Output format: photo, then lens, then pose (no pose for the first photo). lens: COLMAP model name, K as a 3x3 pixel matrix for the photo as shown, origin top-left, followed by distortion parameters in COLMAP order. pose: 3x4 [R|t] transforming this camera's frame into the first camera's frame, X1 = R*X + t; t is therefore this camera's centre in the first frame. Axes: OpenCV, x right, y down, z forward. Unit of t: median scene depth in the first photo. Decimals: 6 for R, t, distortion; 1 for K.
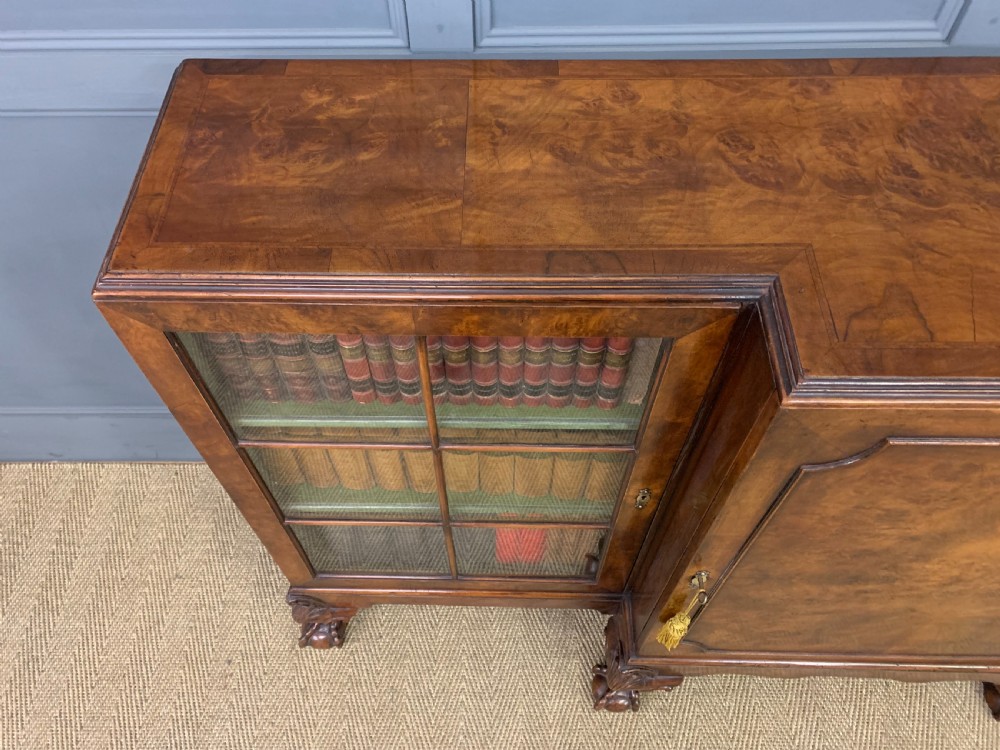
lens RADIAL K [[759.2, 0, 484.6], [0, 759.2, 382.5], [0, 0, 1]] dist [0.050120, -0.065389]
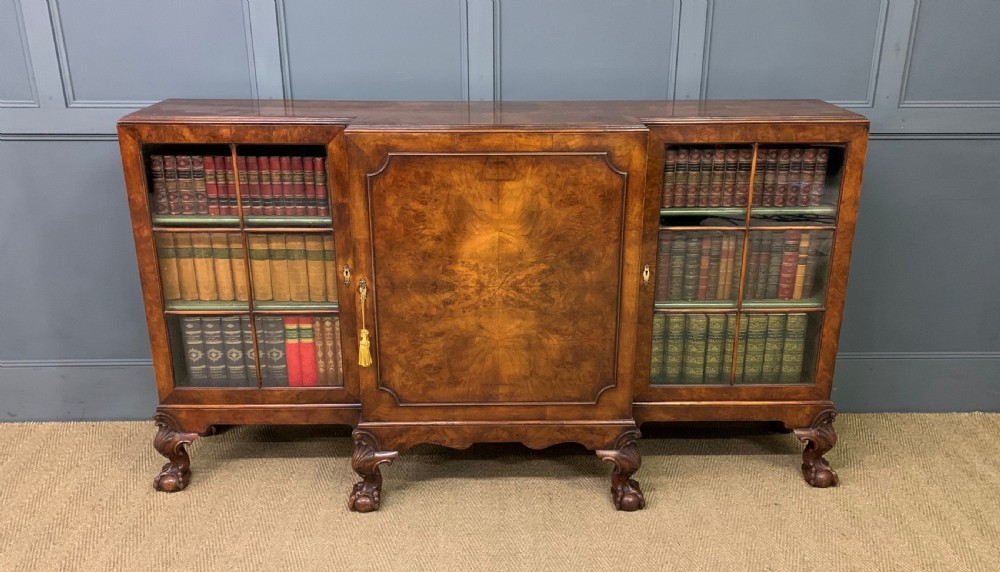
lens RADIAL K [[816.0, 0, 511.5], [0, 816.0, 272.6], [0, 0, 1]] dist [0.049141, -0.073125]
pose [[0.998809, 0.010494, 0.047657, 0.381124], [0.020003, 0.802749, -0.595982, 1.026237], [-0.044511, 0.596225, 0.801582, -0.554196]]
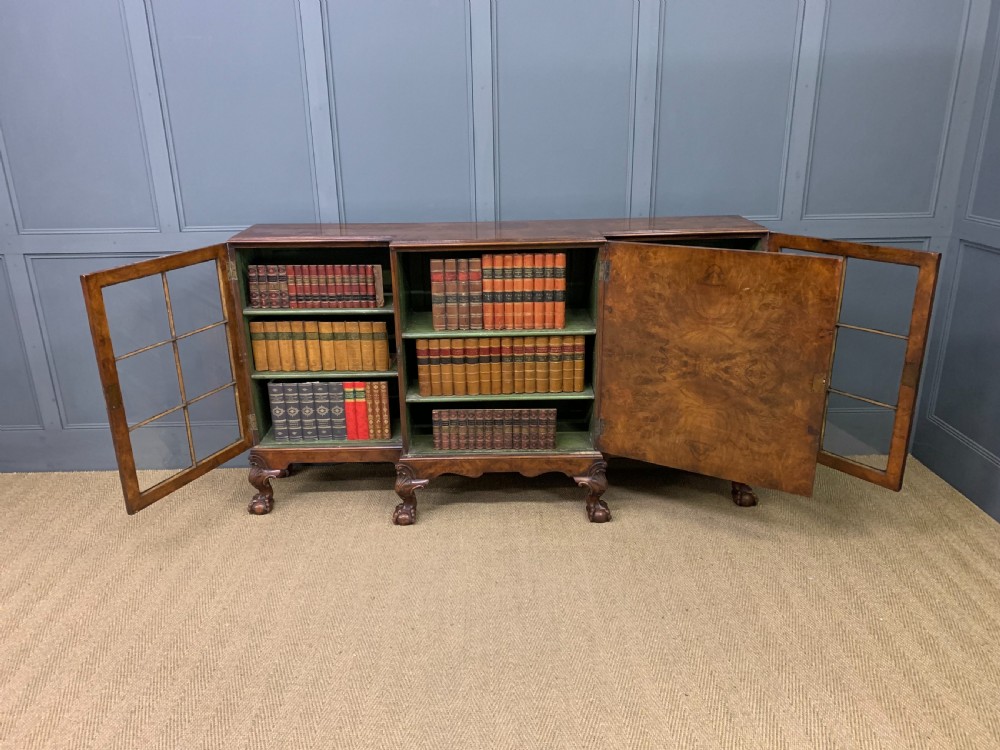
lens RADIAL K [[759.2, 0, 501.2], [0, 759.2, 366.9], [0, 0, 1]] dist [0.050120, -0.065389]
pose [[0.999531, -0.004132, 0.030340, 0.372756], [0.021631, 0.796599, -0.604121, 1.334589], [-0.021672, 0.604494, 0.796315, -0.849684]]
